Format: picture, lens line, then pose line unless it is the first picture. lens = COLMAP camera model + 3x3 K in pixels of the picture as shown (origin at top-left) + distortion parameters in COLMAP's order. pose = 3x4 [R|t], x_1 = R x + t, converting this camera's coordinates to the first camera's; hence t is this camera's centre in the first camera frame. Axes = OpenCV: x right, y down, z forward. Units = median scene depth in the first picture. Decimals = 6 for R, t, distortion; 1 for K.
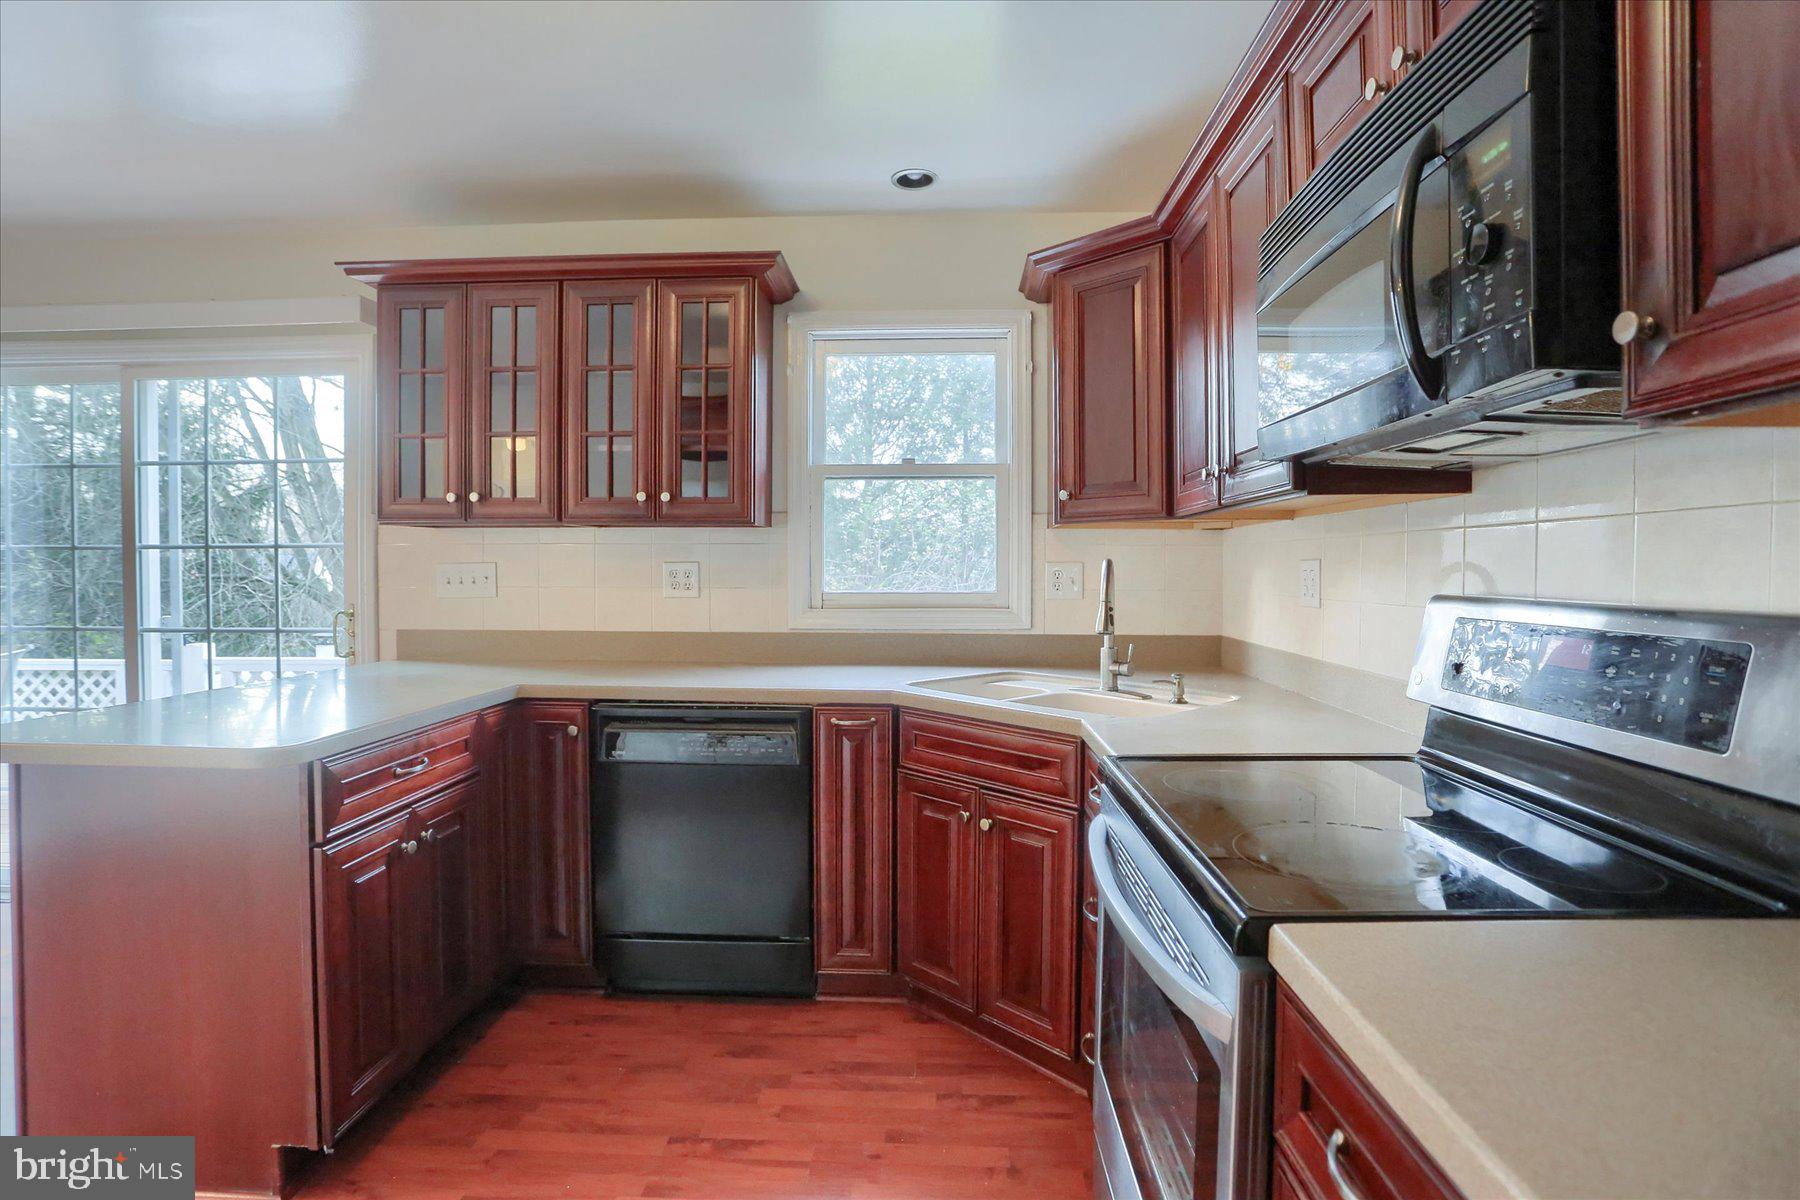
lens RADIAL K [[876.4, 0, 898.3], [0, 876.4, 585.9], [0, 0, 1]] dist [-0.076858, 0.030806]
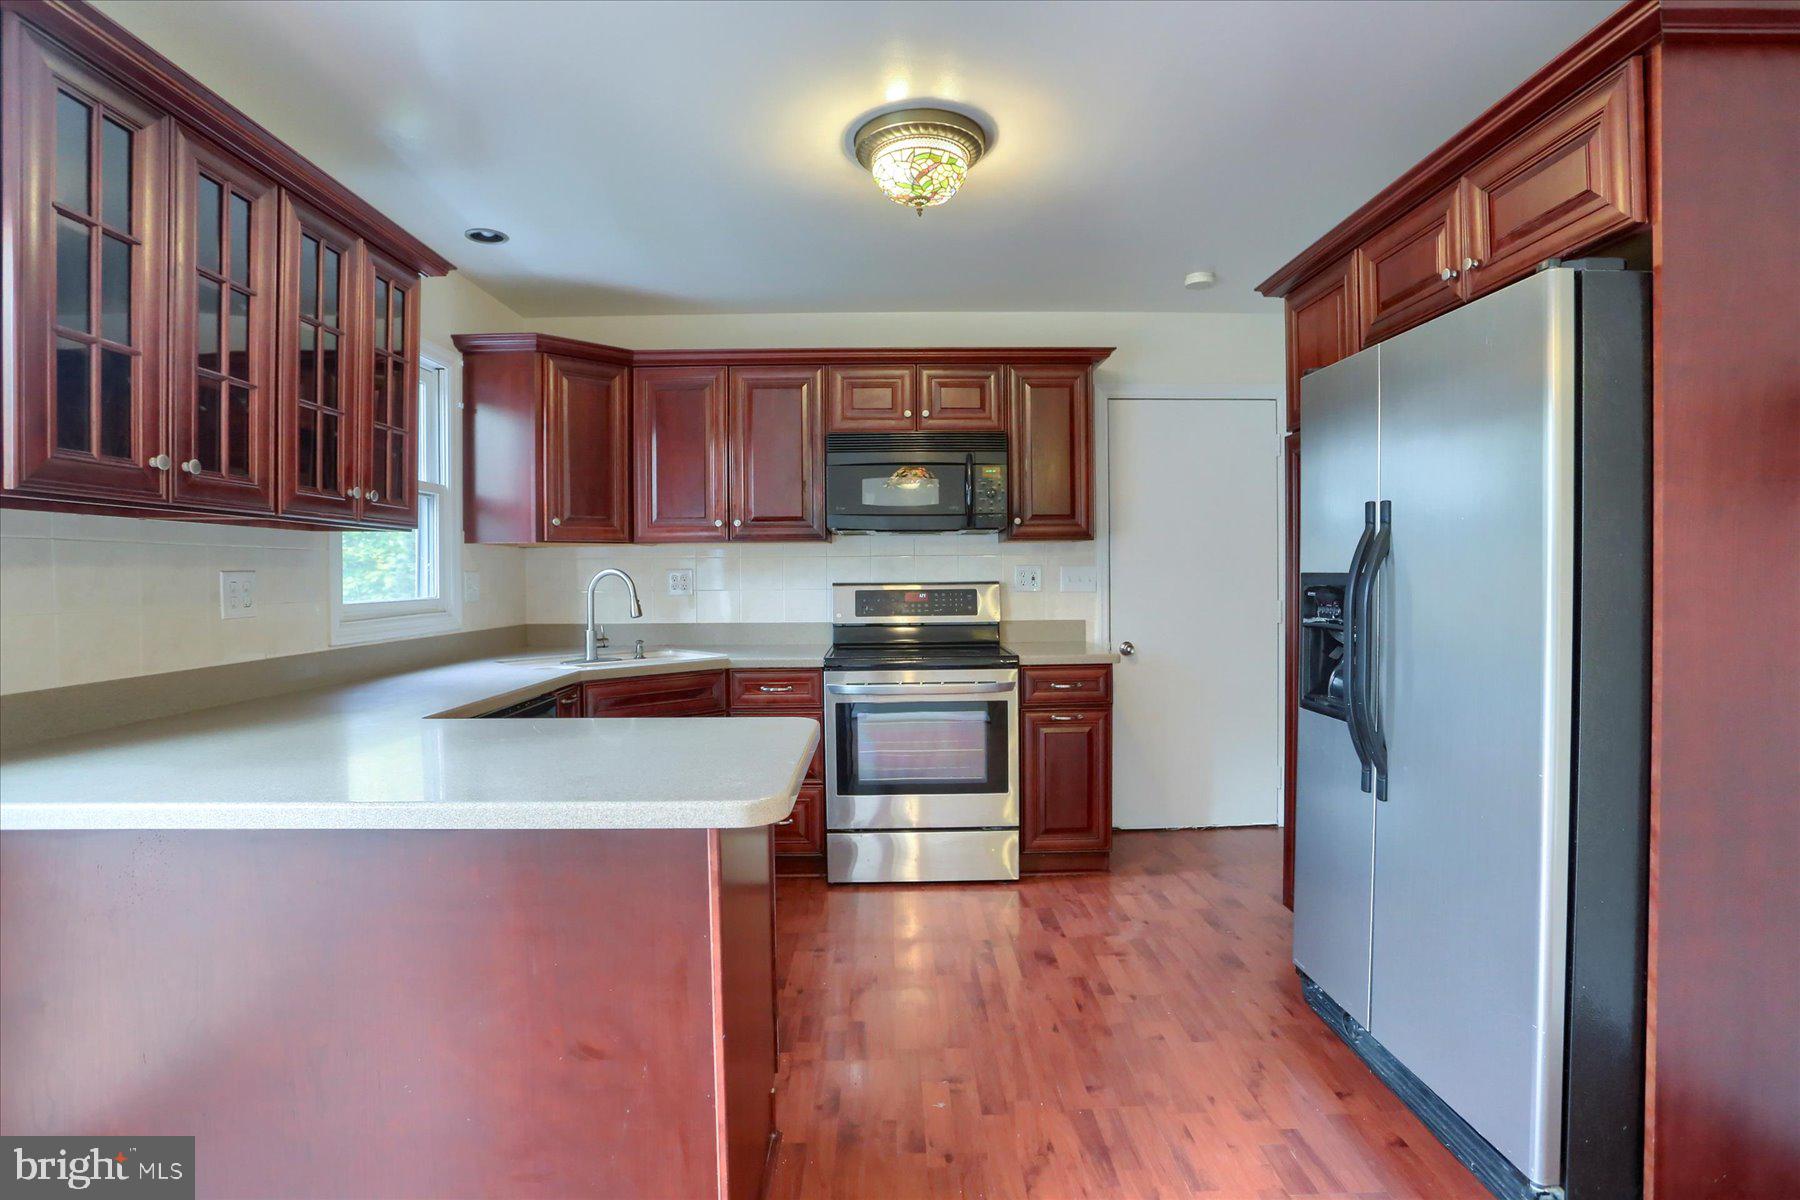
lens RADIAL K [[876.4, 0, 898.3], [0, 876.4, 585.9], [0, 0, 1]] dist [-0.076858, 0.030806]
pose [[-0.055396, -0.014083, 0.998365, -1.141794], [0.027980, 0.999486, 0.015652, -0.011375], [-0.998072, 0.028801, -0.054973, 0.530809]]
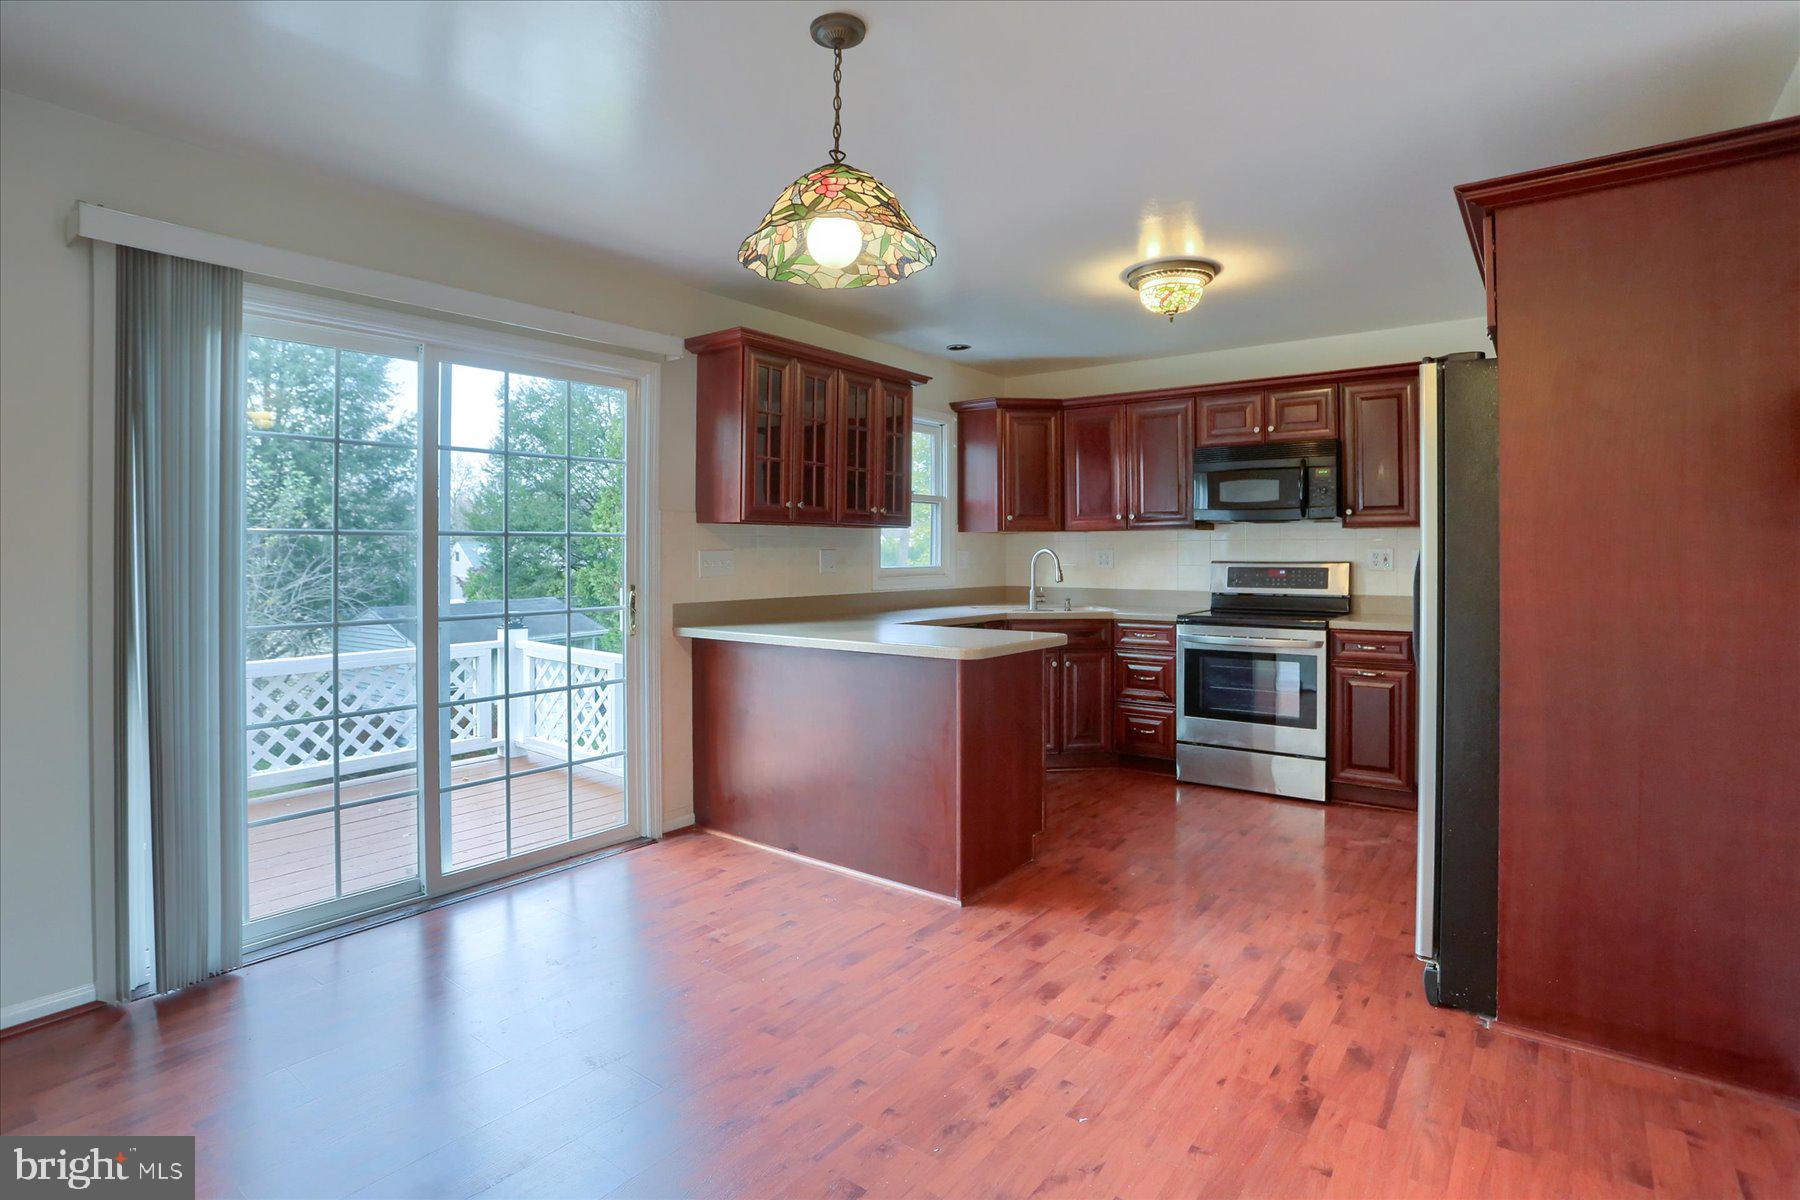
lens RADIAL K [[899.2, 0, 897.0], [0, 899.2, 549.8], [0, 0, 1]] dist [-0.080923, 0.033223]
pose [[0.570746, 0.002535, 0.821123, -1.654627], [0.015255, 0.999790, -0.013691, -0.004018], [-0.820985, 0.020340, 0.570587, 0.008322]]
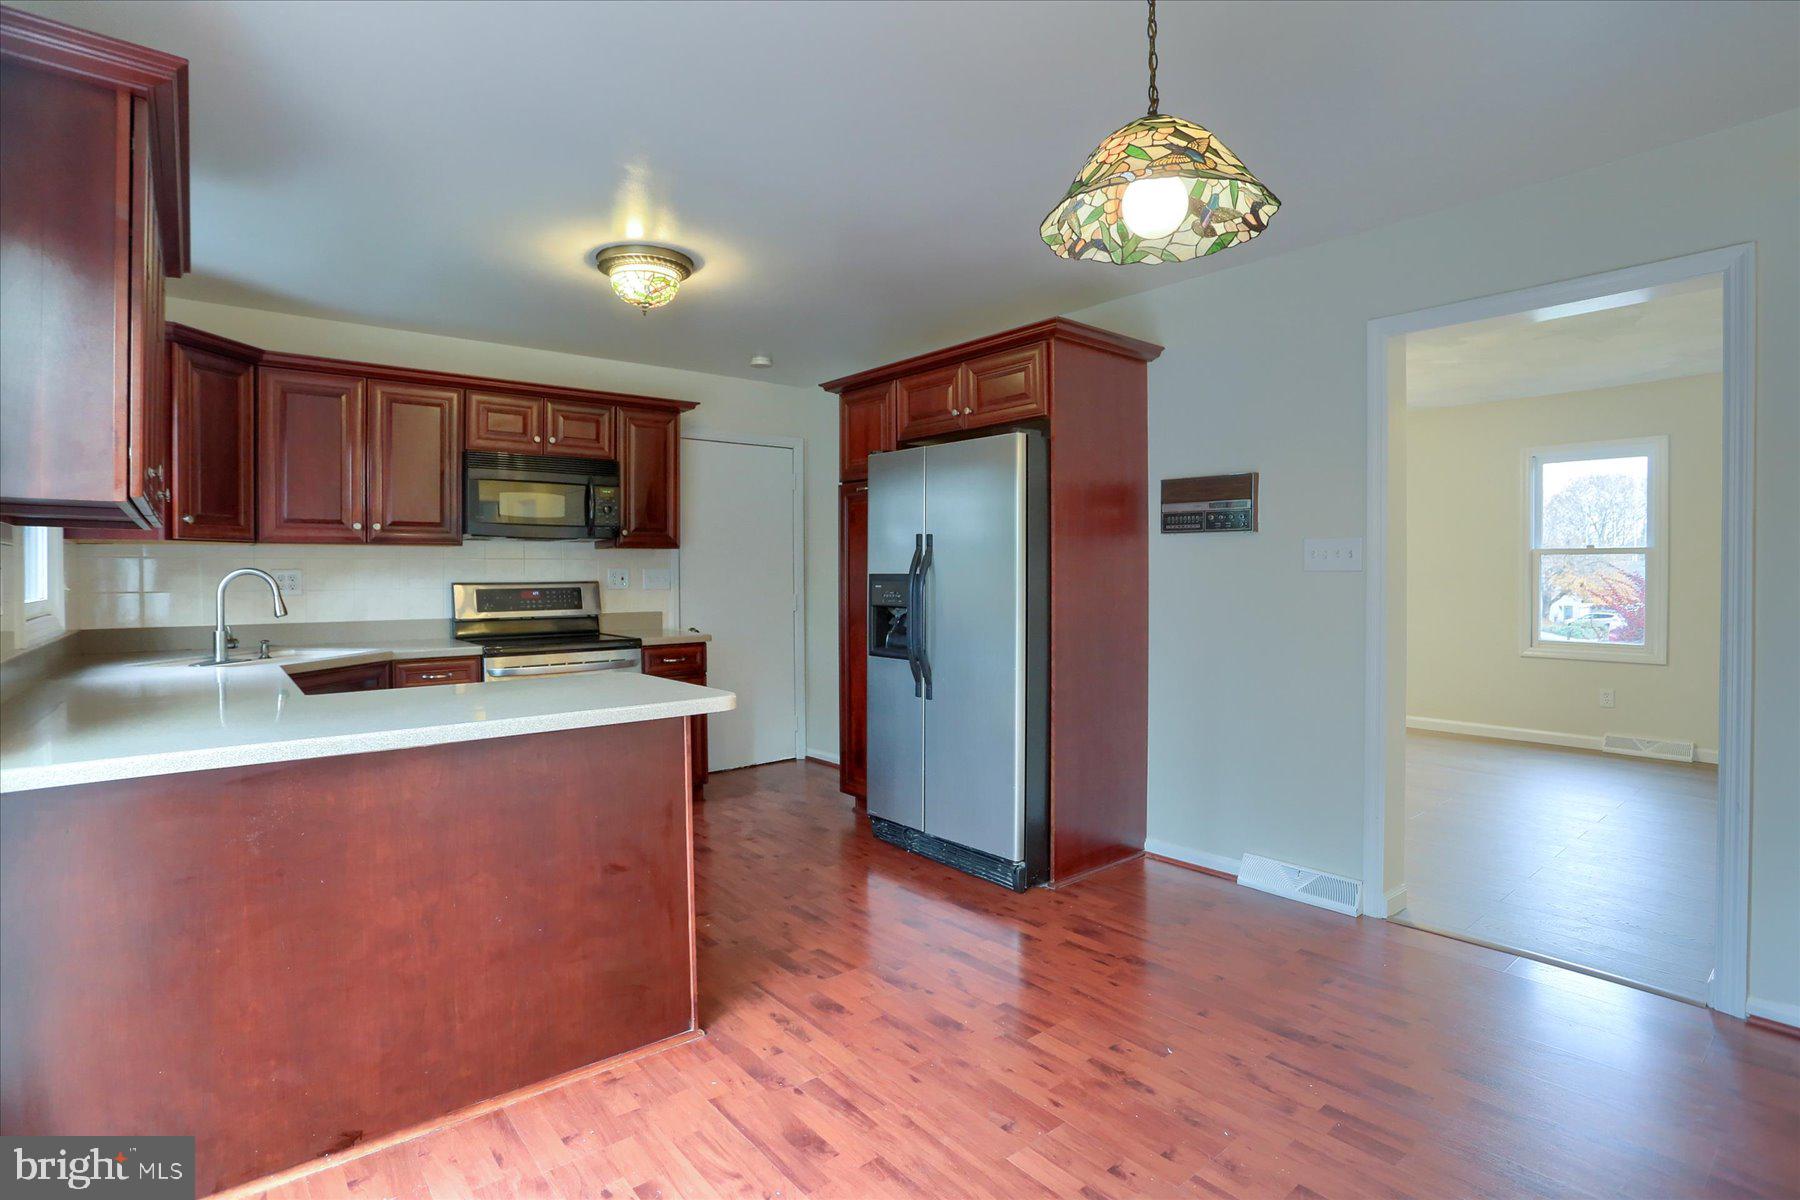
lens RADIAL K [[876.4, 0, 898.3], [0, 876.4, 585.9], [0, 0, 1]] dist [-0.076858, 0.030806]
pose [[-0.669574, -0.008157, 0.742700, -1.413240], [0.019322, 0.999410, 0.028397, -0.019989], [-0.742494, 0.033364, -0.669022, 1.021863]]
